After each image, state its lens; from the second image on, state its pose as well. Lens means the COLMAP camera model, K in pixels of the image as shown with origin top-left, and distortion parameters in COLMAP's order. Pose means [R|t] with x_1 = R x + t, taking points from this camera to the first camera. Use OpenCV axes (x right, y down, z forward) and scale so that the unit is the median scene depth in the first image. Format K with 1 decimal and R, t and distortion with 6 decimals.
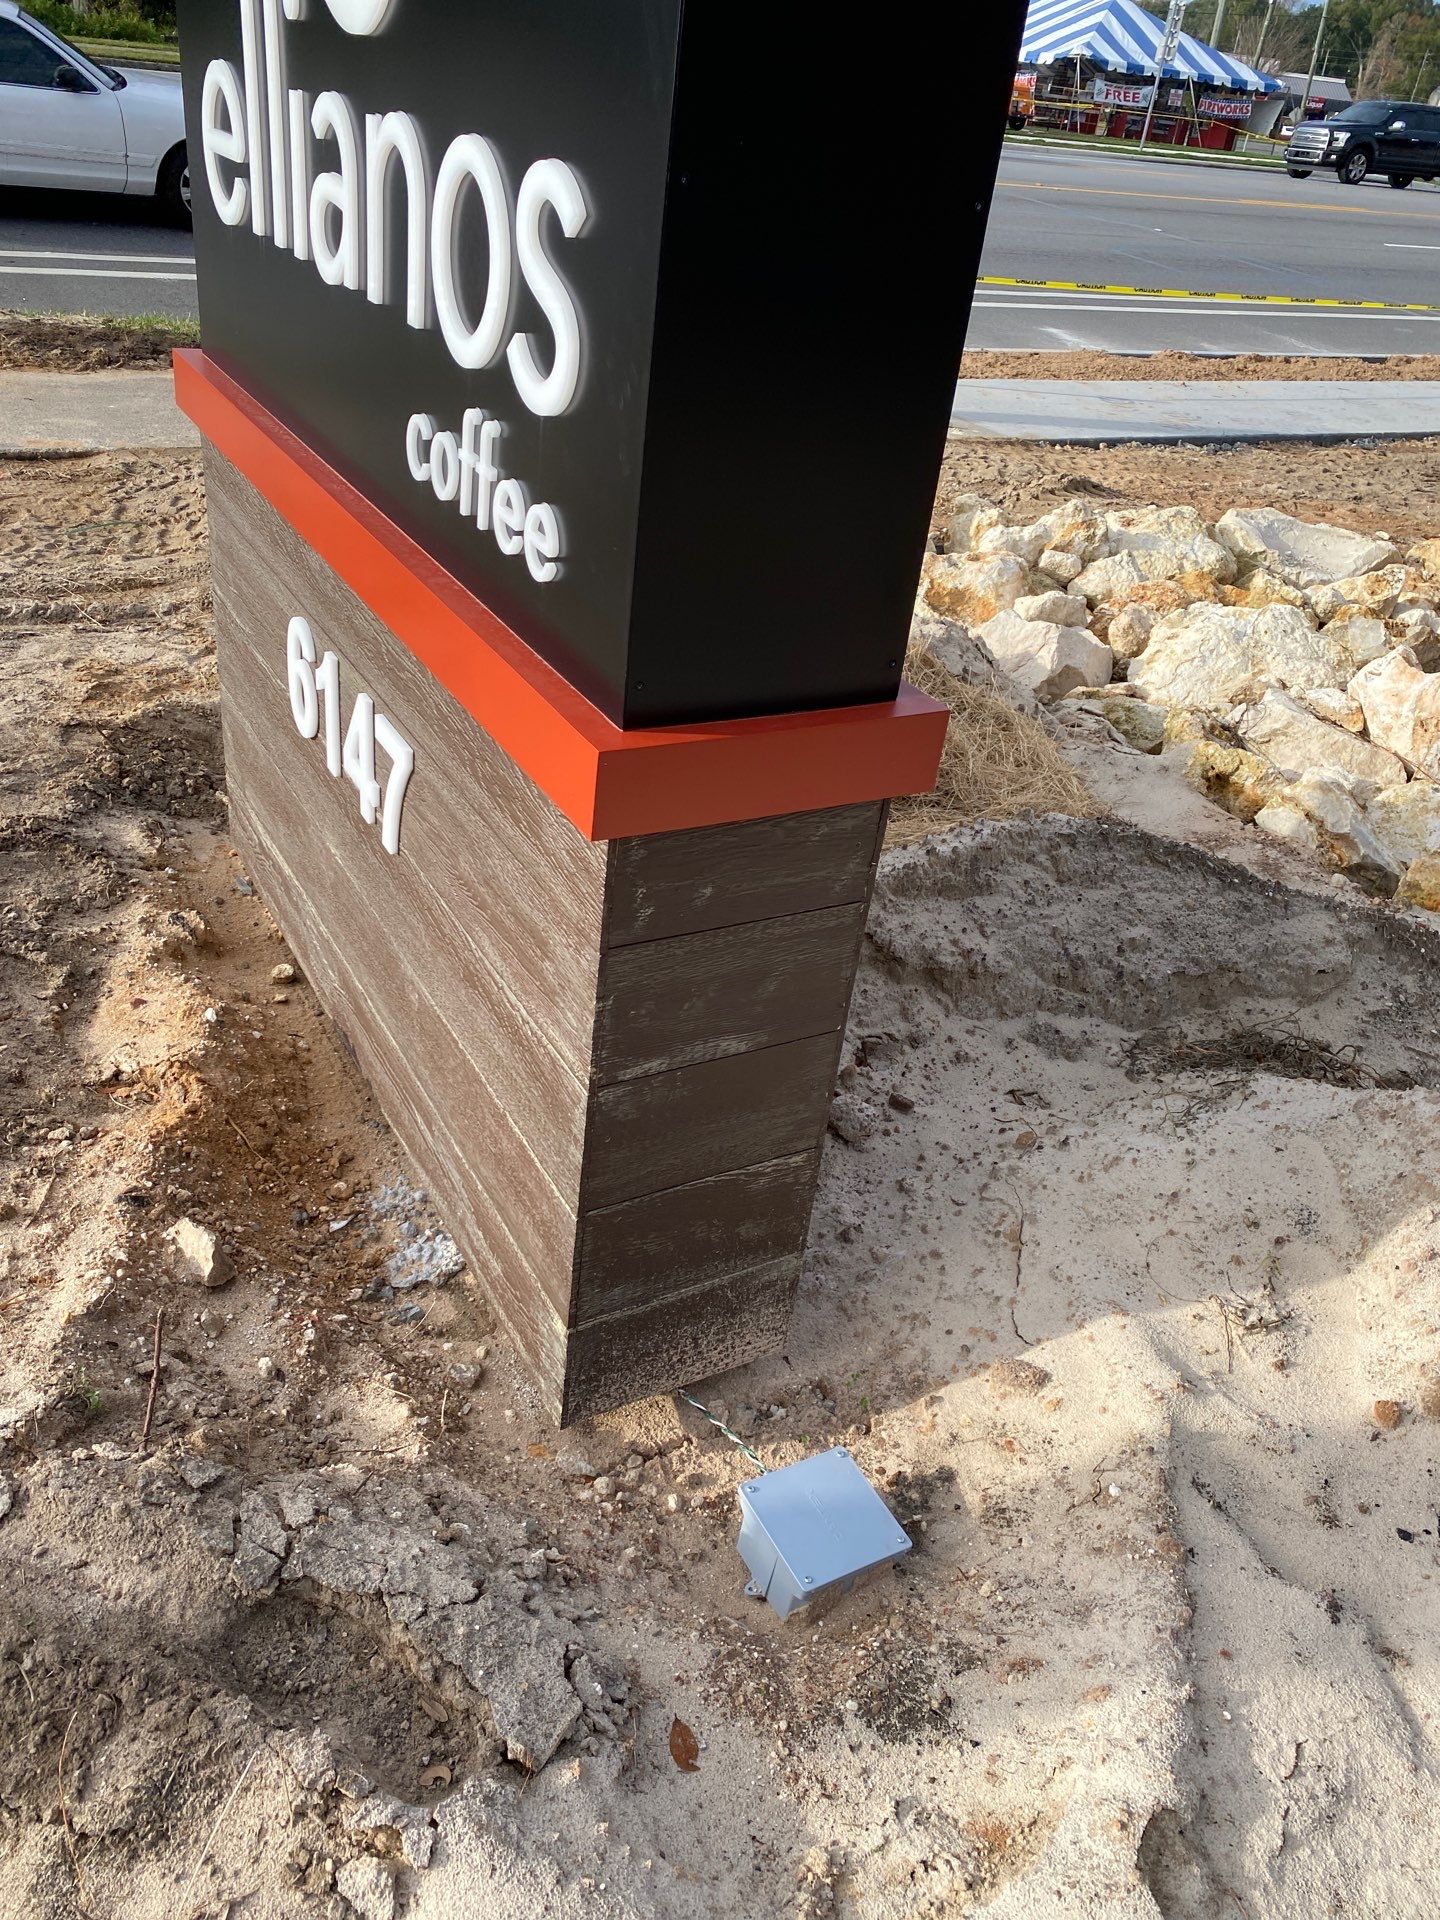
lens RADIAL K [[1501.8, 0, 720.0], [0, 1501.8, 960.0], [0, 0, 1]] dist [0.010872, 0.000827]
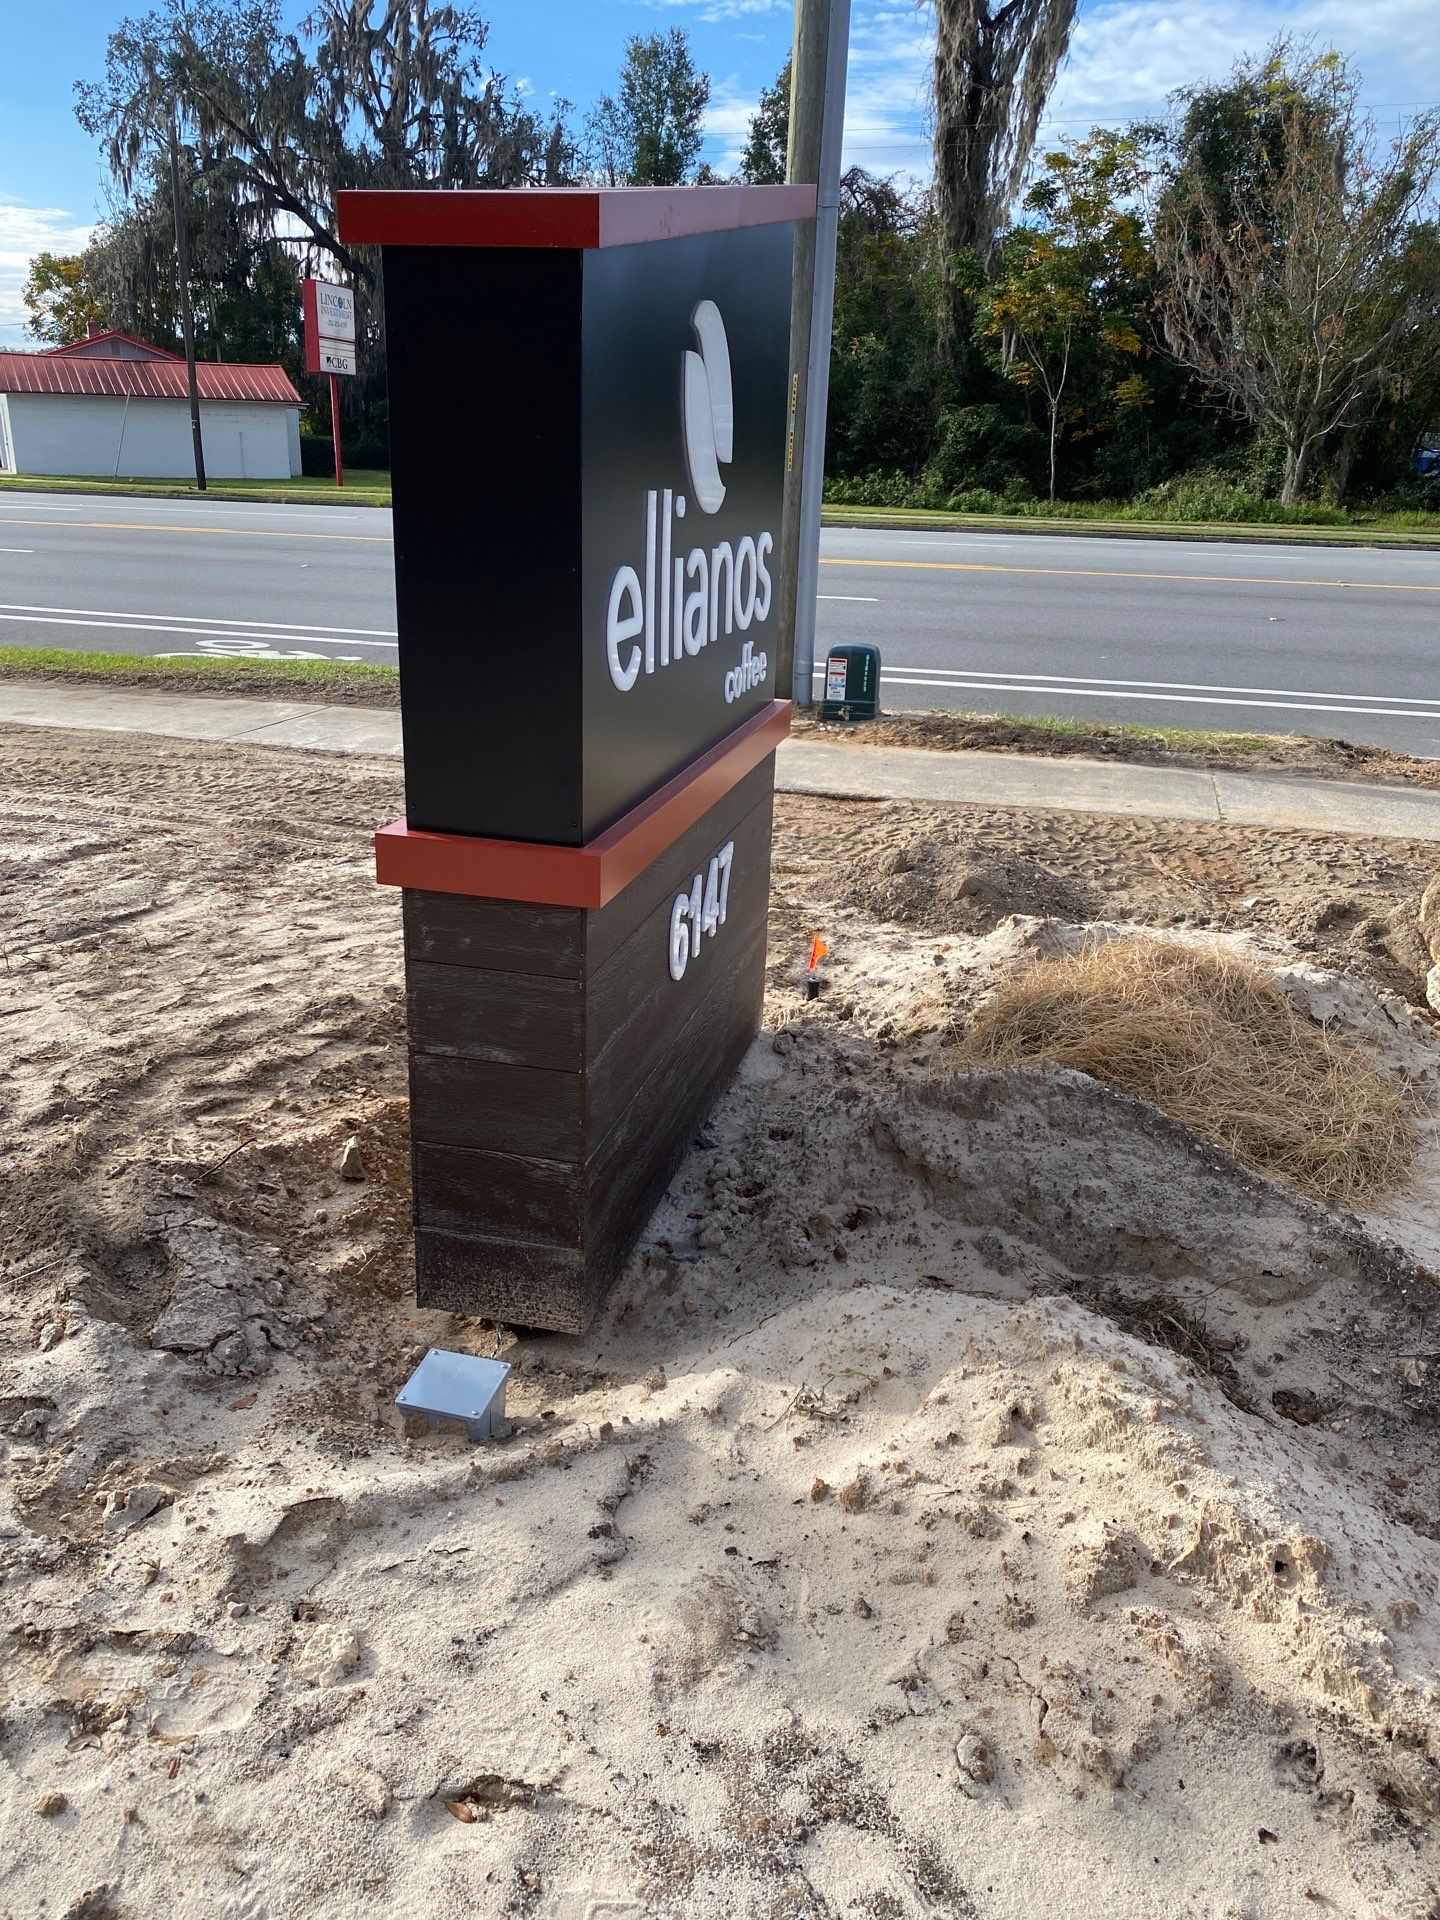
lens RADIAL K [[1447.9, 0, 687.5], [0, 1447.9, 1014.2], [0, 0, 1]] dist [0.071779, -0.065753]
pose [[0.725727, 0.173686, -0.665698, 0.747224], [-0.321125, 0.941254, -0.104502, 0.072632], [0.608440, 0.289612, 0.738868, -0.006726]]
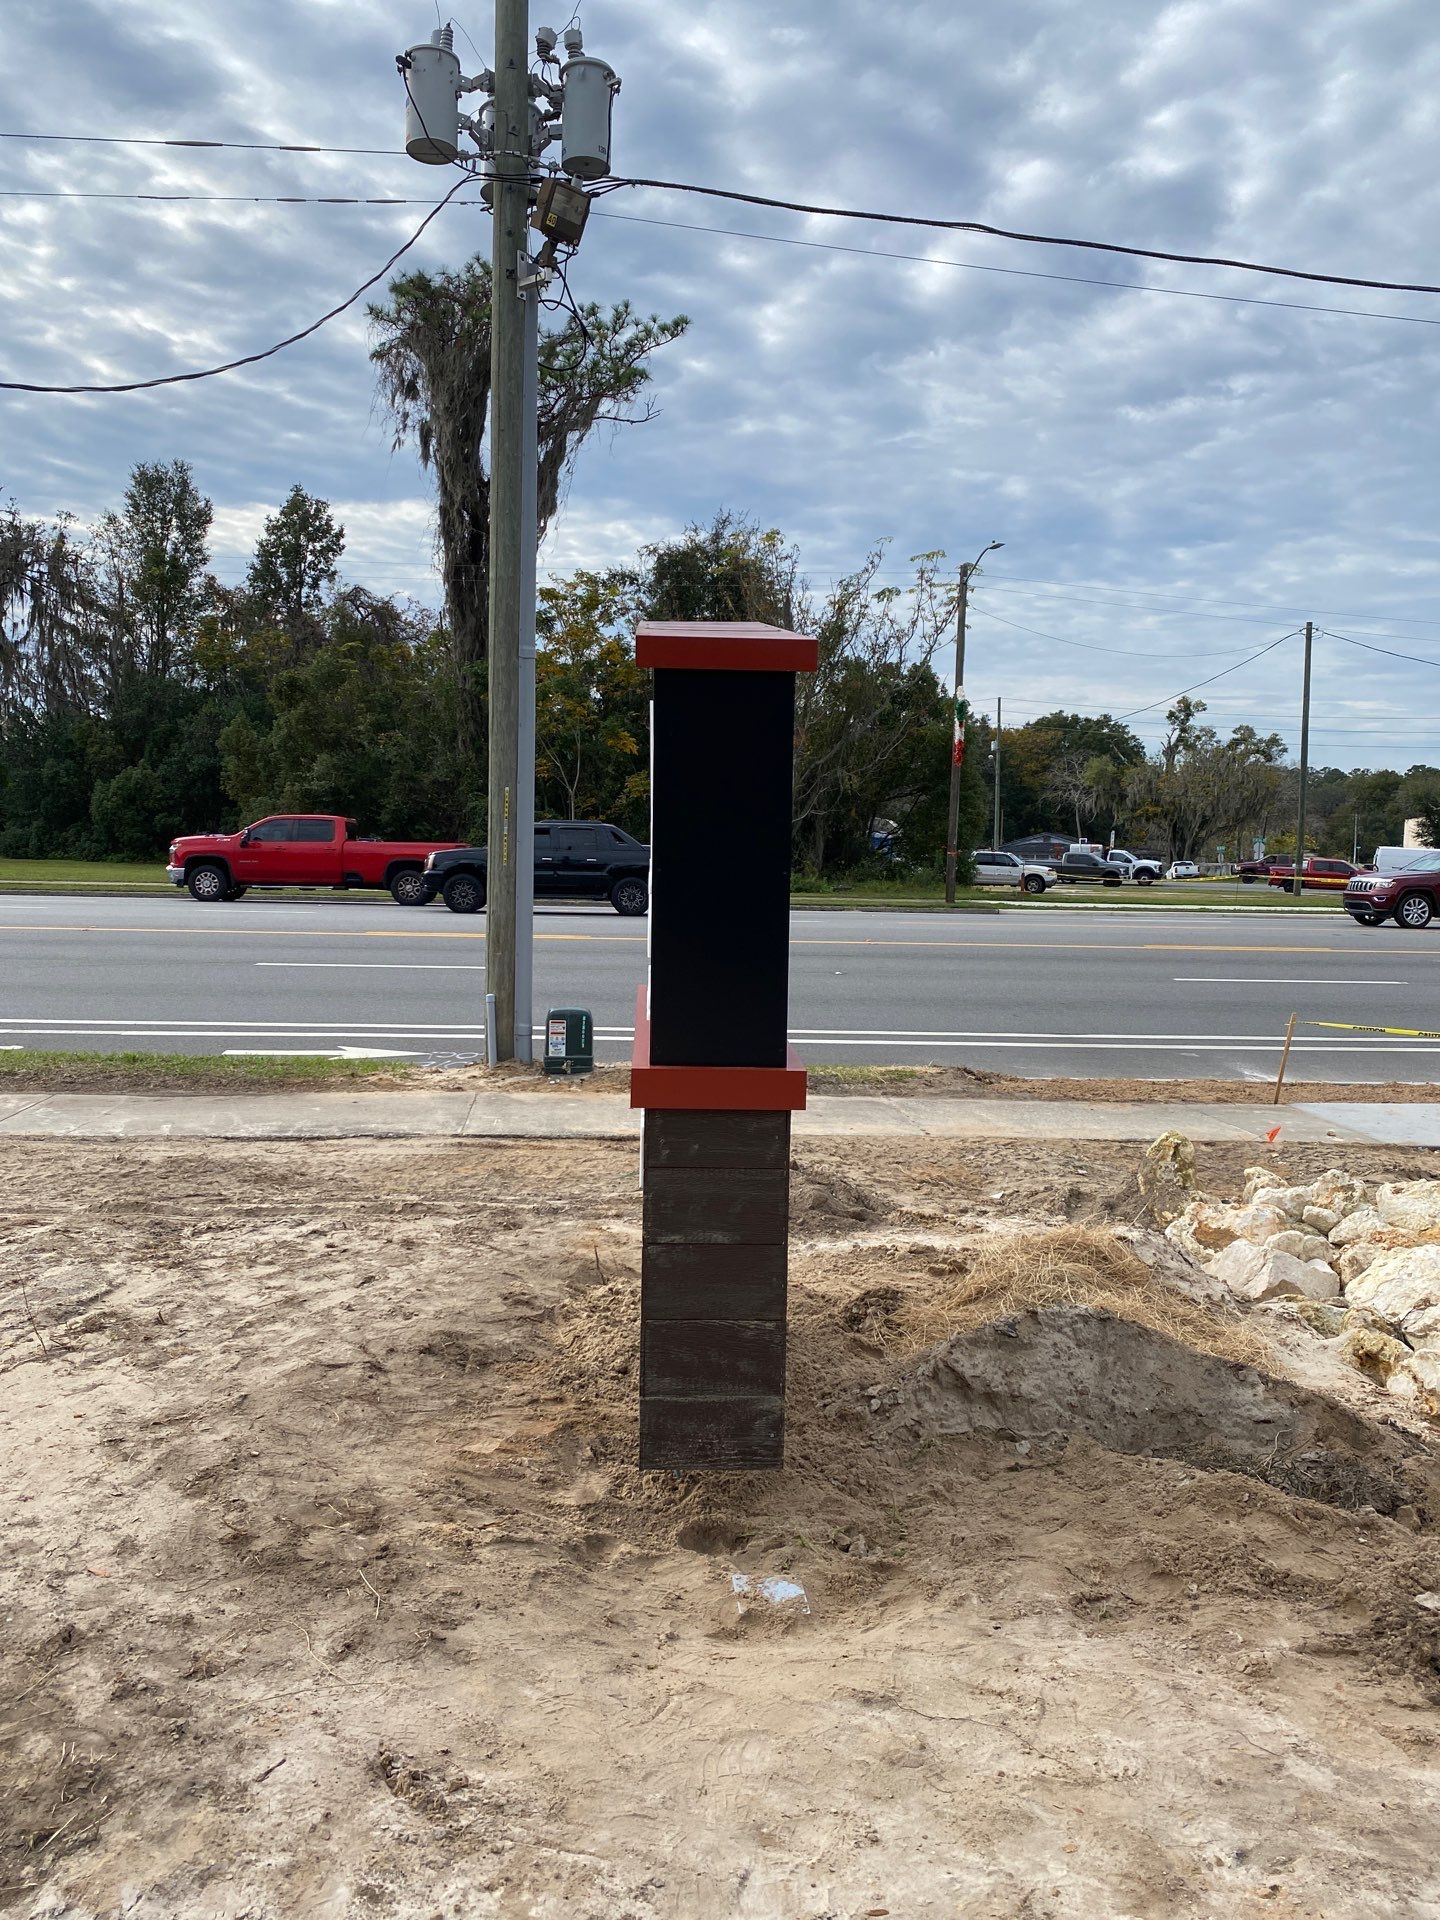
lens RADIAL K [[1465.9, 0, 712.1], [0, 1465.9, 1046.6], [0, 0, 1]] dist [0.027816, -0.010508]
pose [[0.915496, -0.020153, -0.401822, 0.496753], [-0.150167, 0.909451, -0.387748, 0.312459], [0.373252, 0.415322, 0.829573, -0.527808]]
